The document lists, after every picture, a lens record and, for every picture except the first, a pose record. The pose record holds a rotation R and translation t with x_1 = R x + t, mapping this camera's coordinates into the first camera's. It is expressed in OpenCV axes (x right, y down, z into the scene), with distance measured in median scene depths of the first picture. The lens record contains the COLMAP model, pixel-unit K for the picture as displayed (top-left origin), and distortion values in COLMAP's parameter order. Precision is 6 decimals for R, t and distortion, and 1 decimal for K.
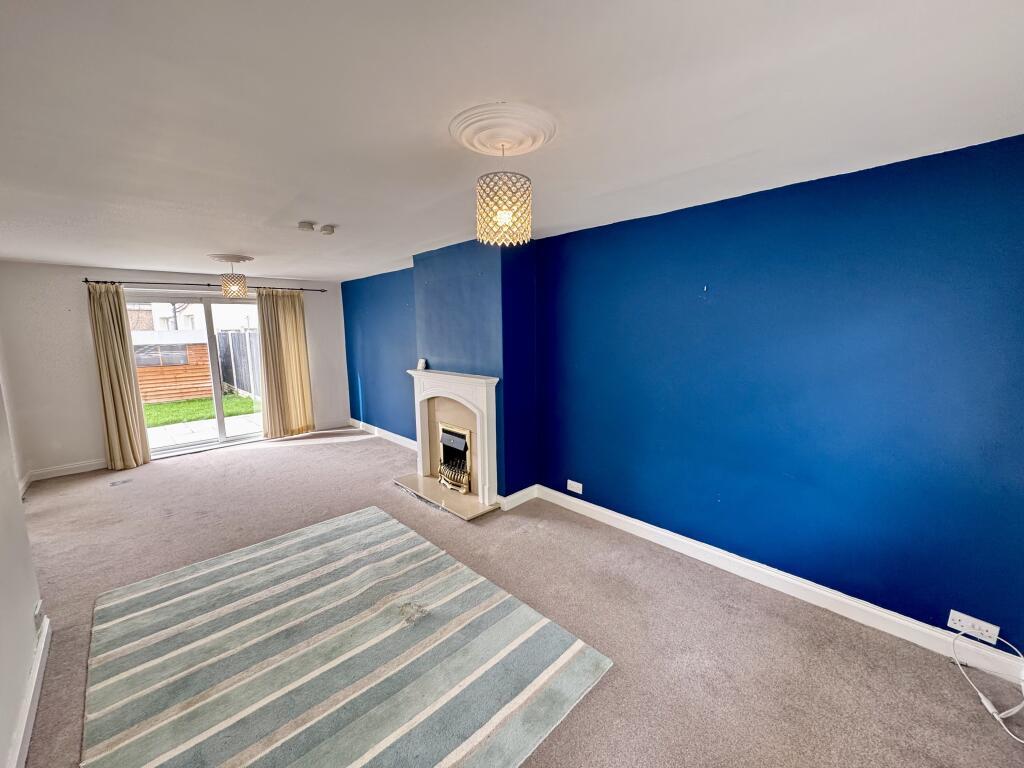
lens RADIAL K [[411.7, 0, 513.2], [0, 411.7, 385.2], [0, 0, 1]] dist [0.000674, 0.000181]
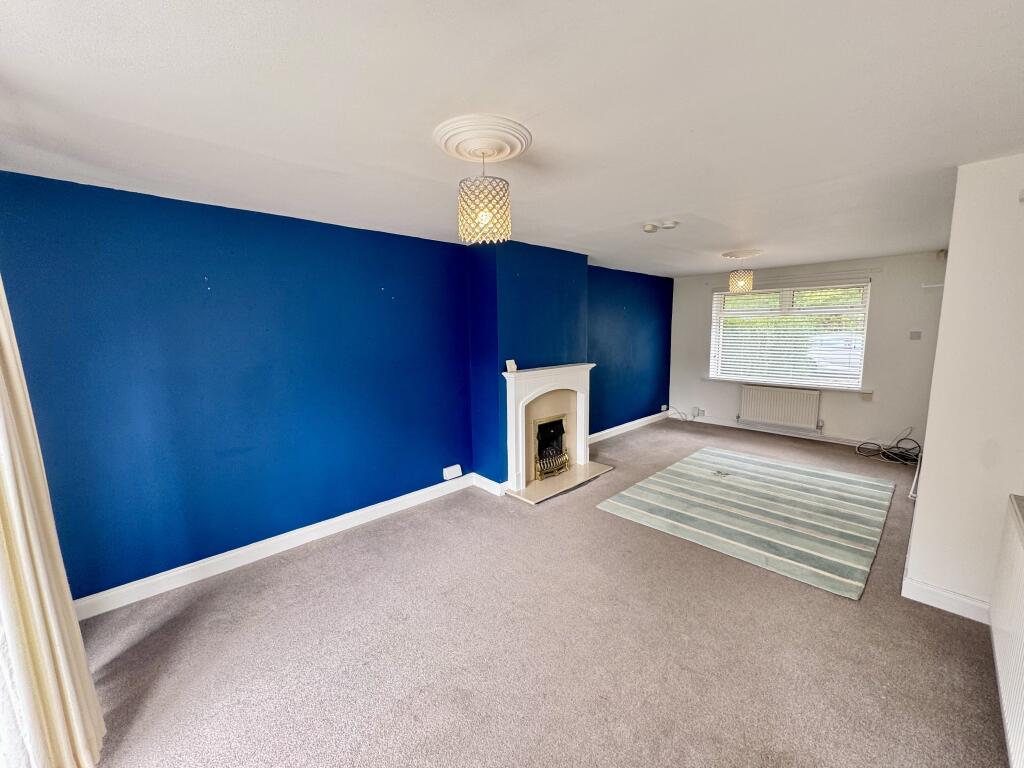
lens RADIAL K [[411.7, 0, 513.2], [0, 411.7, 385.2], [0, 0, 1]] dist [0.000674, 0.000181]
pose [[0.000842, -0.136493, 0.990641, -1.348448], [0.144180, 0.980307, 0.134946, -0.153982], [-0.989551, 0.142717, 0.020505, 1.213569]]
